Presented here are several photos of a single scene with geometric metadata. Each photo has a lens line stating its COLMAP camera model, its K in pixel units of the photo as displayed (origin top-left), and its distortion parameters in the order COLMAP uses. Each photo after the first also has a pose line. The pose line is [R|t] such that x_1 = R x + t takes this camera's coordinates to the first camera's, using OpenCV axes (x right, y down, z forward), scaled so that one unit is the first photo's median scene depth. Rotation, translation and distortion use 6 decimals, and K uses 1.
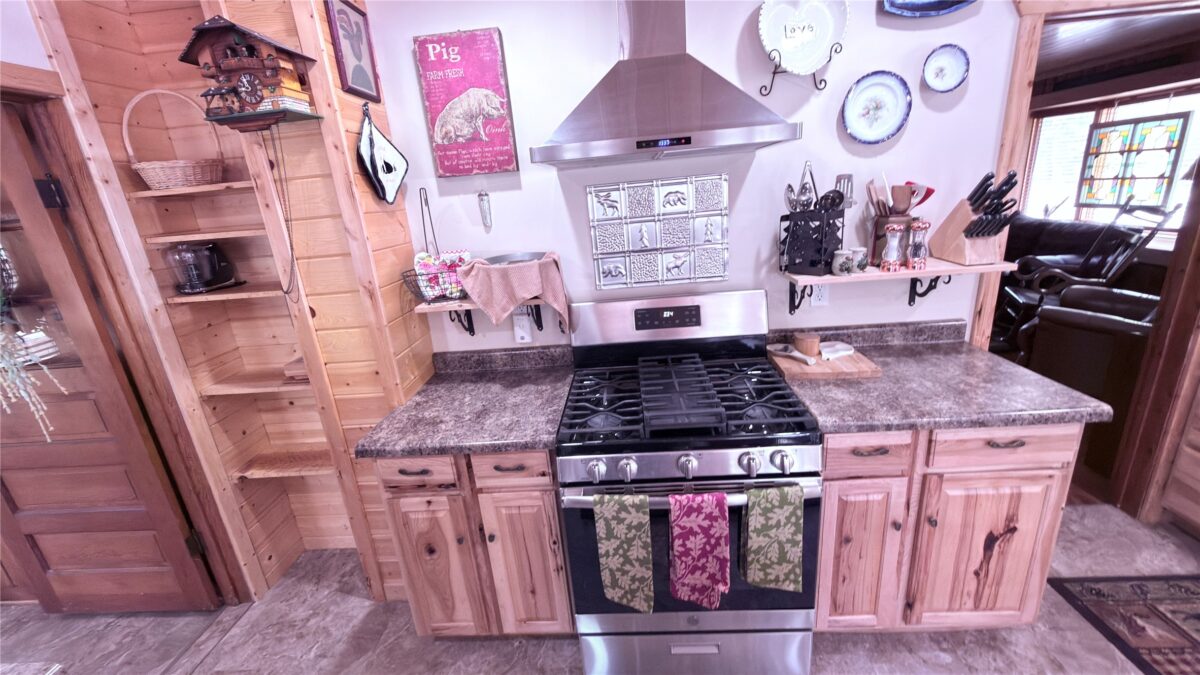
lens RADIAL K [[476.5, 0, 600.0], [0, 476.5, 340.0], [0, 0, 1]] dist [-0.001189, 0.000065]
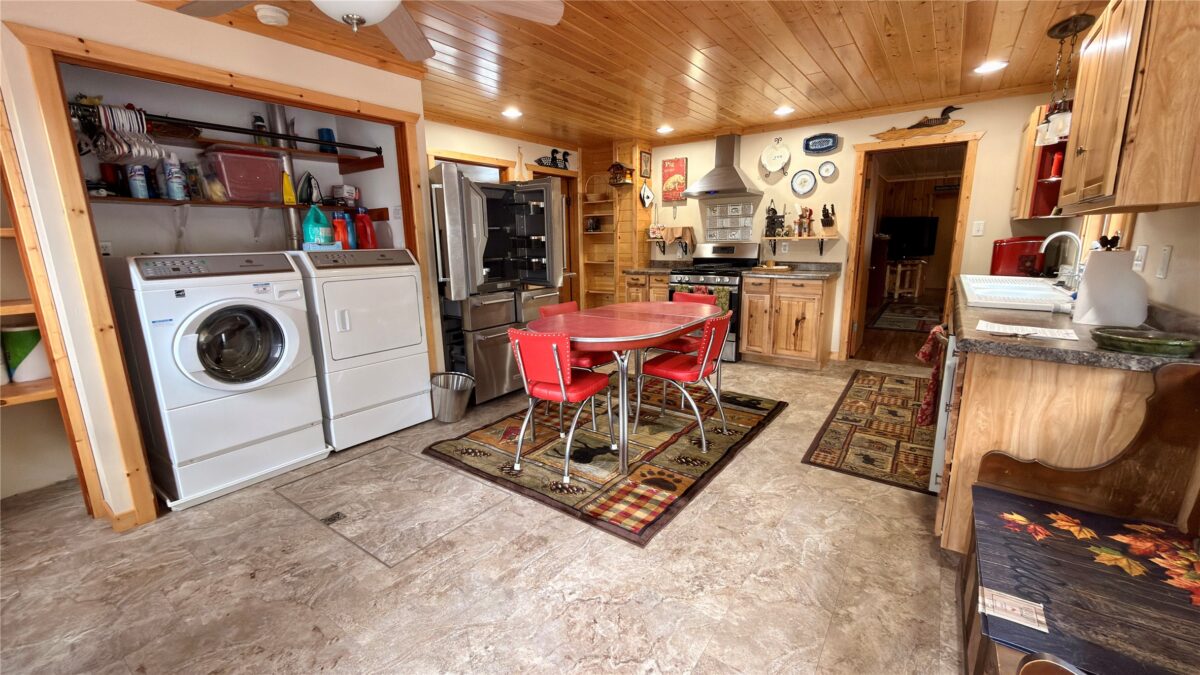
lens RADIAL K [[476.5, 0, 597.9], [0, 476.5, 336.8], [0, 0, 1]] dist [-0.001189, 0.000065]
pose [[0.842950, 0.176366, -0.508262, 1.189414], [-0.214350, 0.976616, -0.016615, 0.762164], [0.493446, 0.122951, 0.861042, -2.032810]]
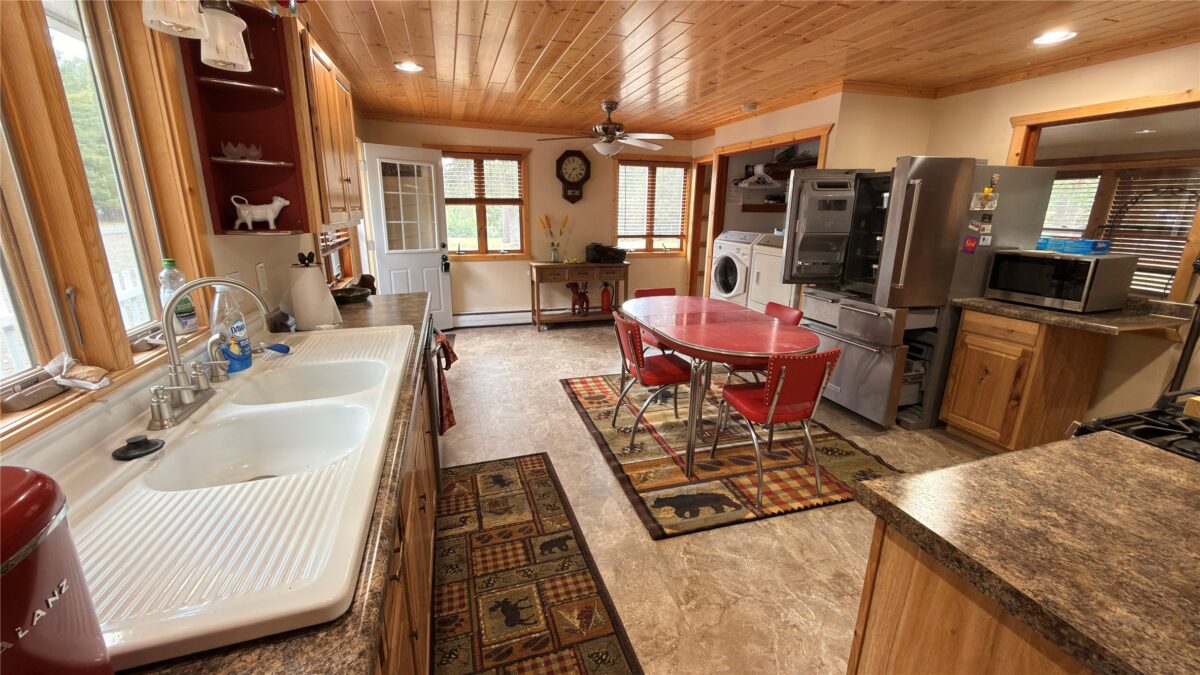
lens RADIAL K [[476.5, 0, 599.4], [0, 476.5, 336.4], [0, 0, 1]] dist [-0.001189, 0.000065]
pose [[-0.933697, 0.164893, -0.317838, 1.356603], [-0.038174, 0.836755, 0.546245, -0.550994], [0.356024, 0.522161, -0.774981, 1.626974]]
